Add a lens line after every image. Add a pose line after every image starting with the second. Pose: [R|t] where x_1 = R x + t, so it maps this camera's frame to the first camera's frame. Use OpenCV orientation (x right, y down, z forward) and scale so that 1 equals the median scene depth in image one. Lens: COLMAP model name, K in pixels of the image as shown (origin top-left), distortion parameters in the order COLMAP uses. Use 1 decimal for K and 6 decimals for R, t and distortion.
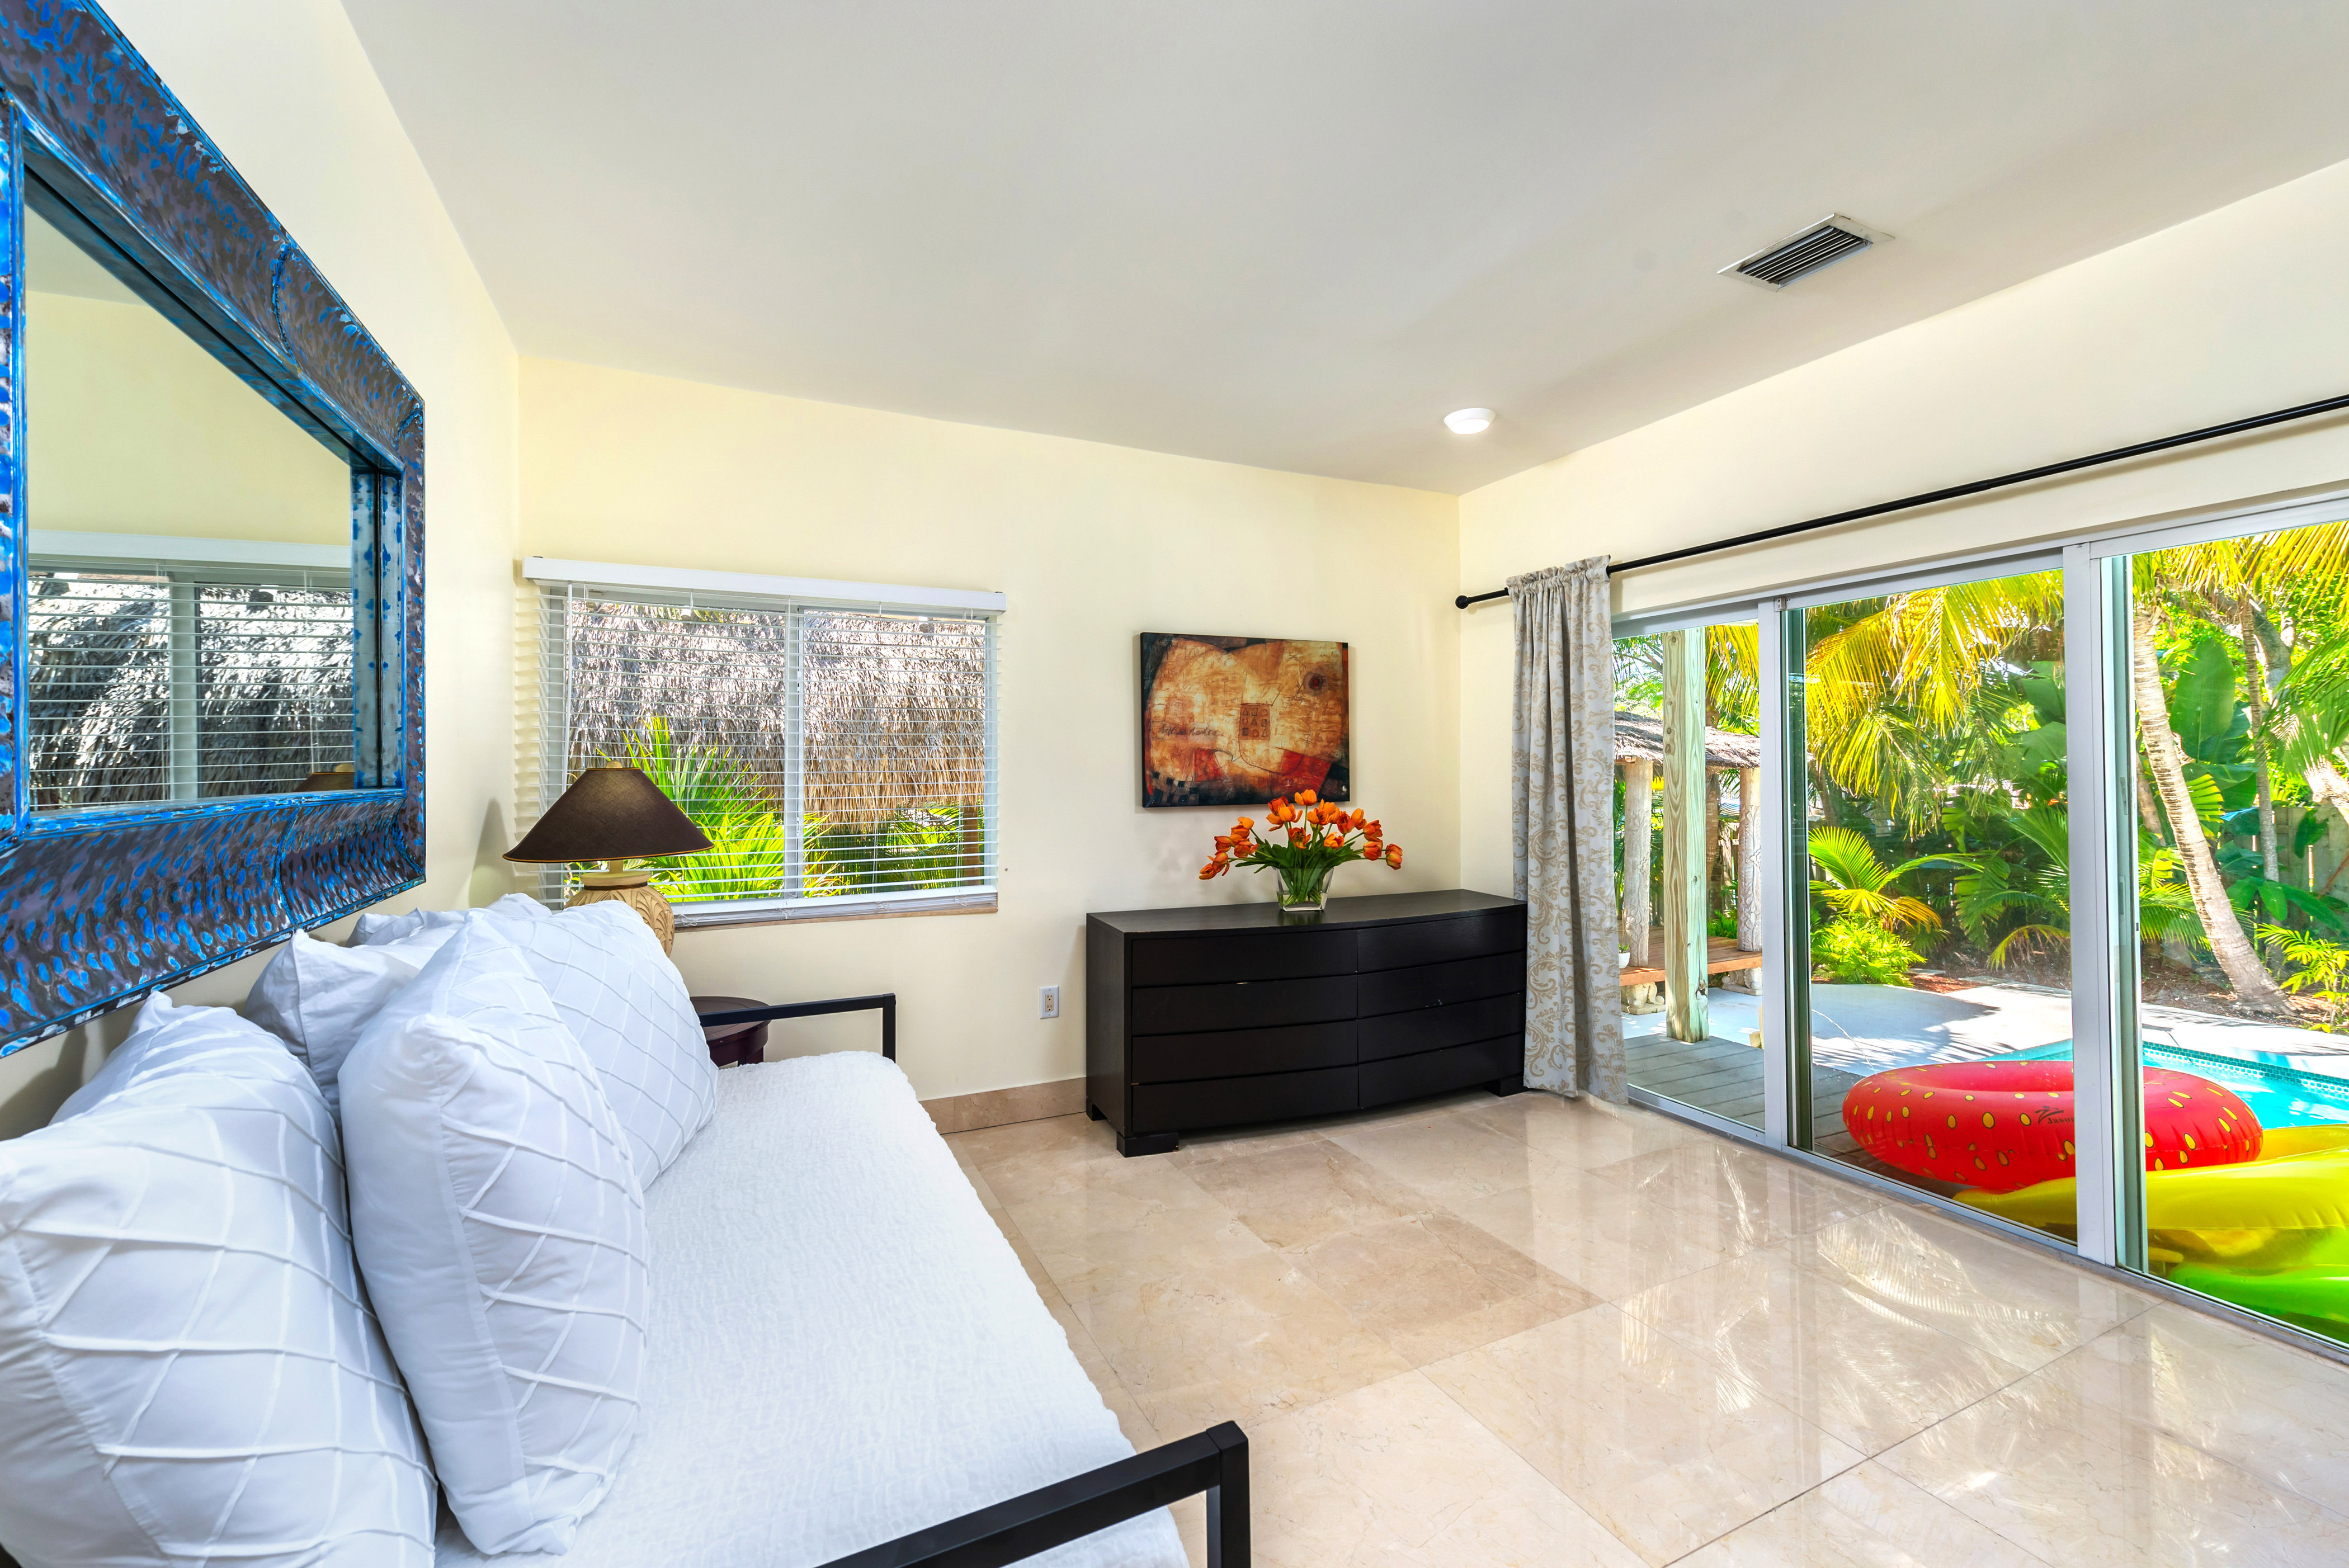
lens RADIAL K [[956.3, 0, 1169.8], [0, 956.3, 759.5], [0, 0, 1]] dist [0.001004, -0.000137]
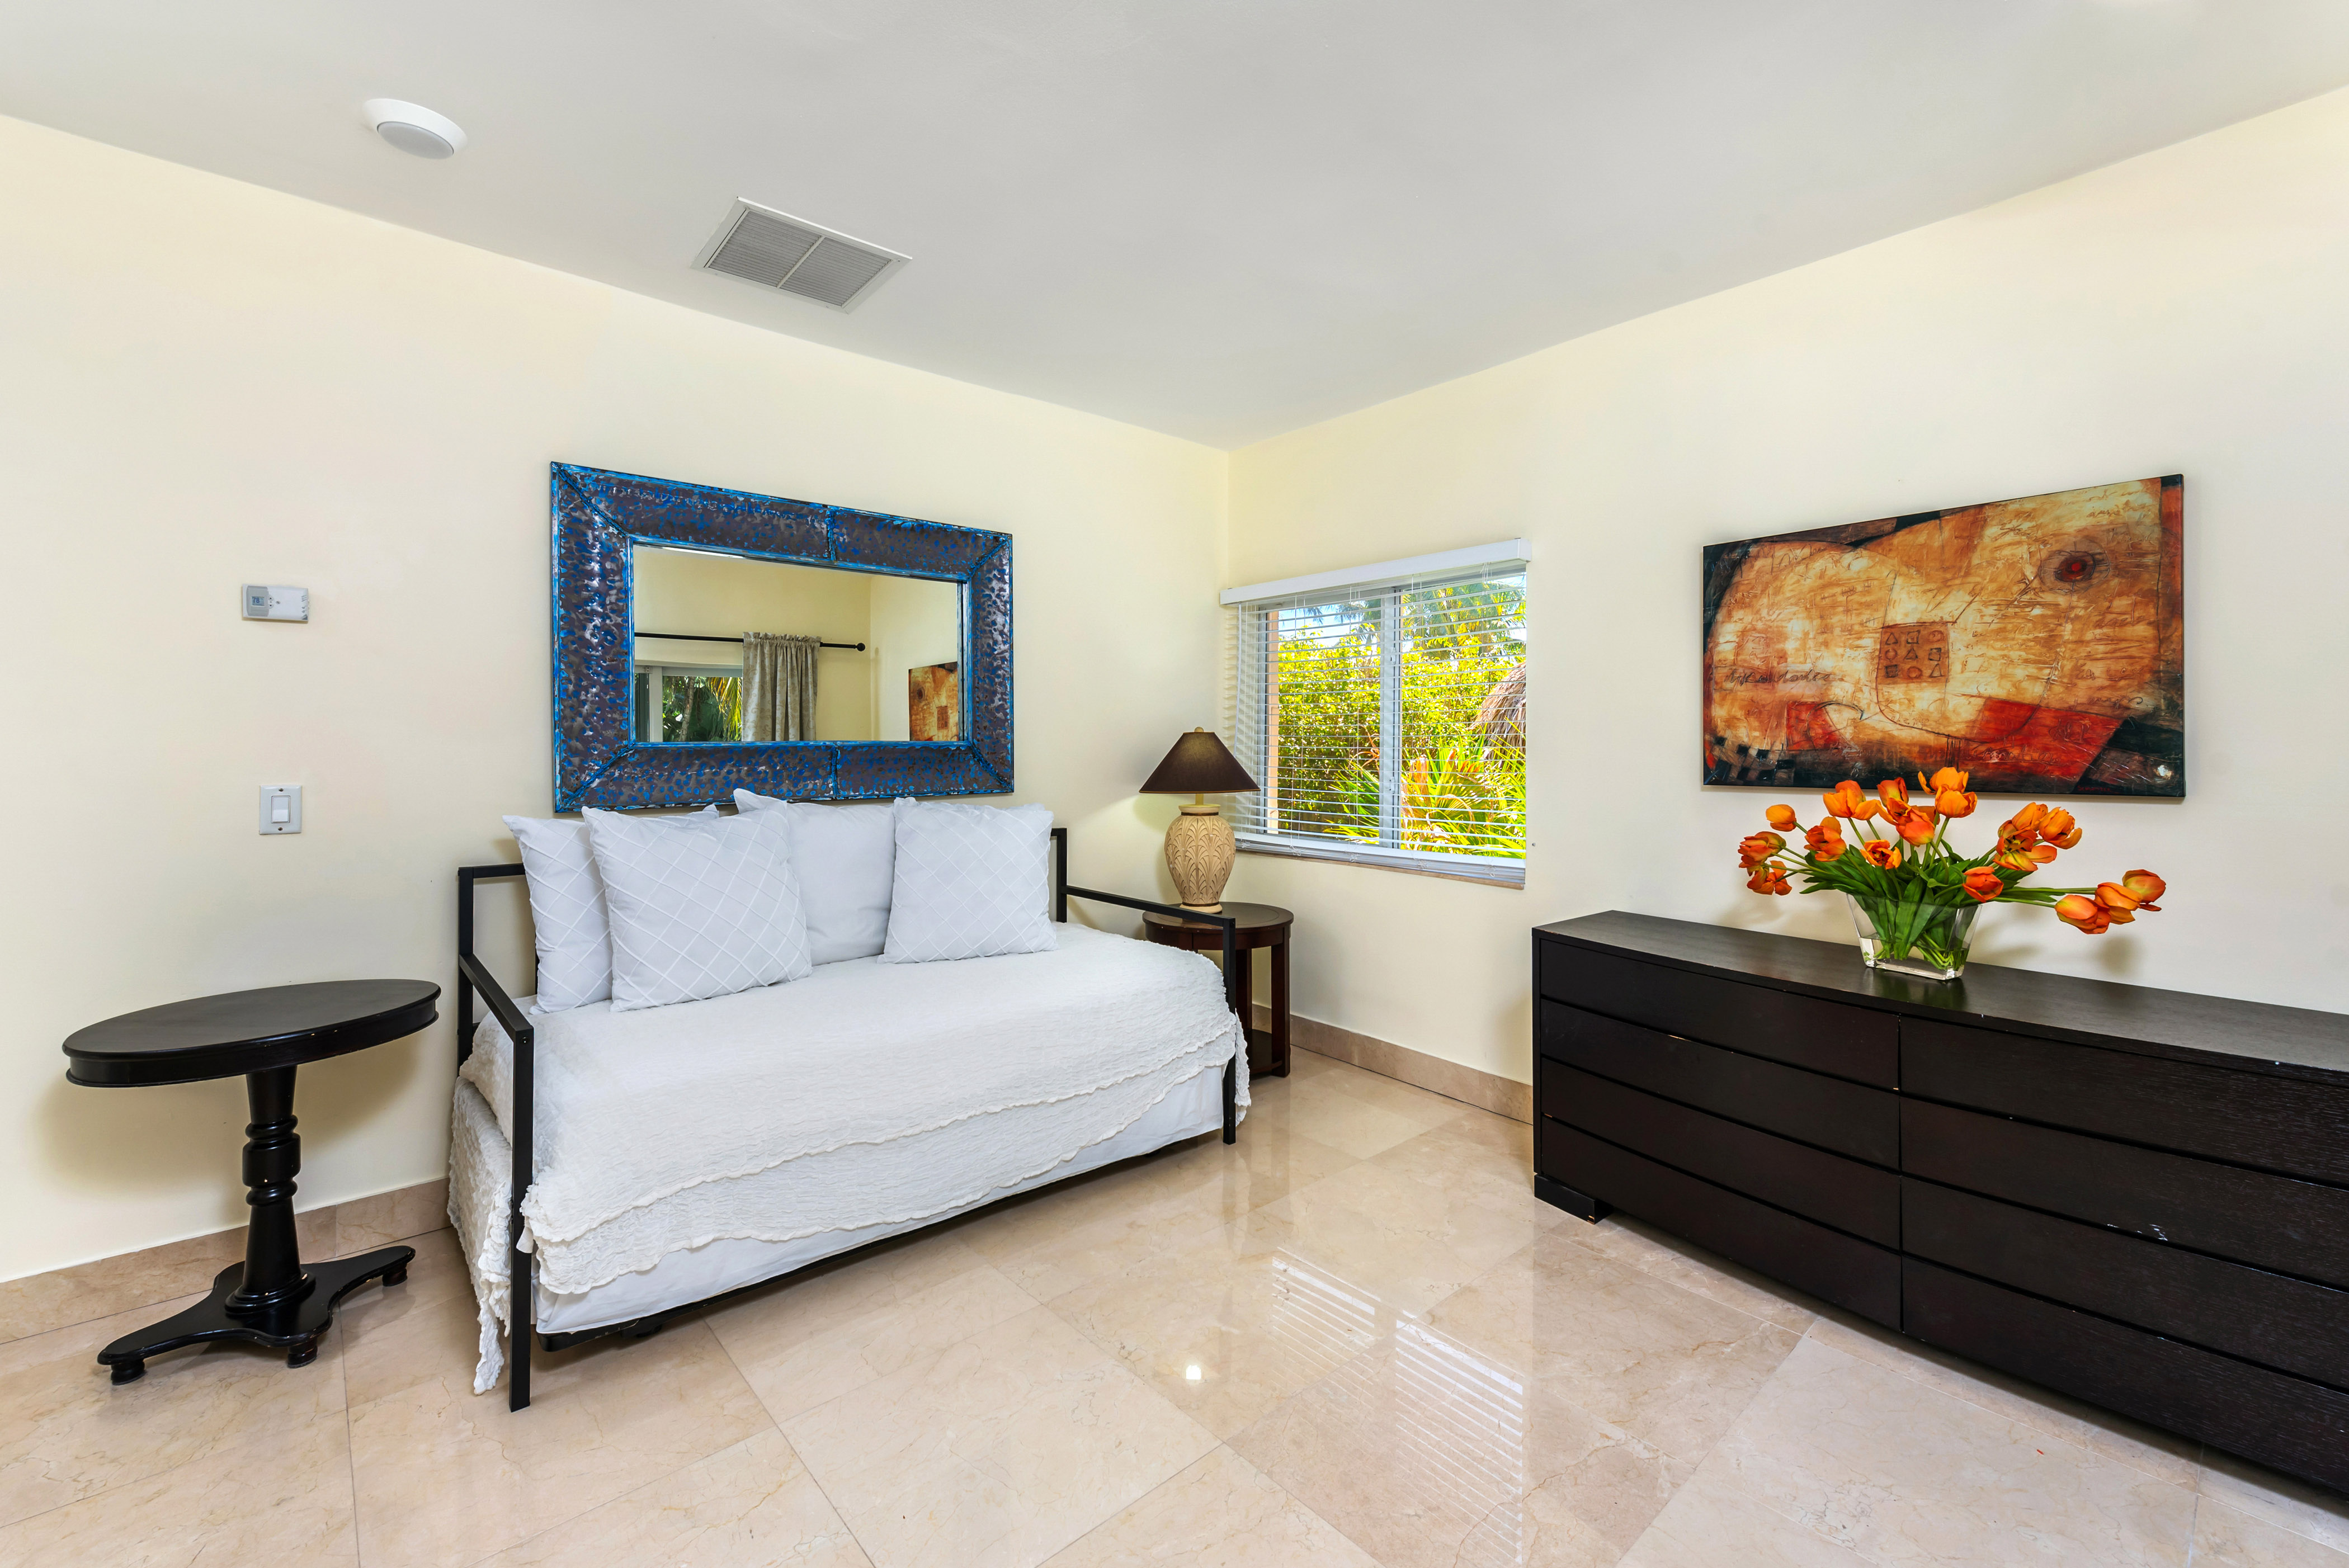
lens RADIAL K [[956.3, 0, 1169.8], [0, 956.3, 759.5], [0, 0, 1]] dist [0.001004, -0.000137]
pose [[0.282304, 0.022046, -0.959072, 0.551690], [0.005783, 0.999679, 0.024682, 0.009934], [0.959308, -0.012514, 0.282086, 0.389022]]
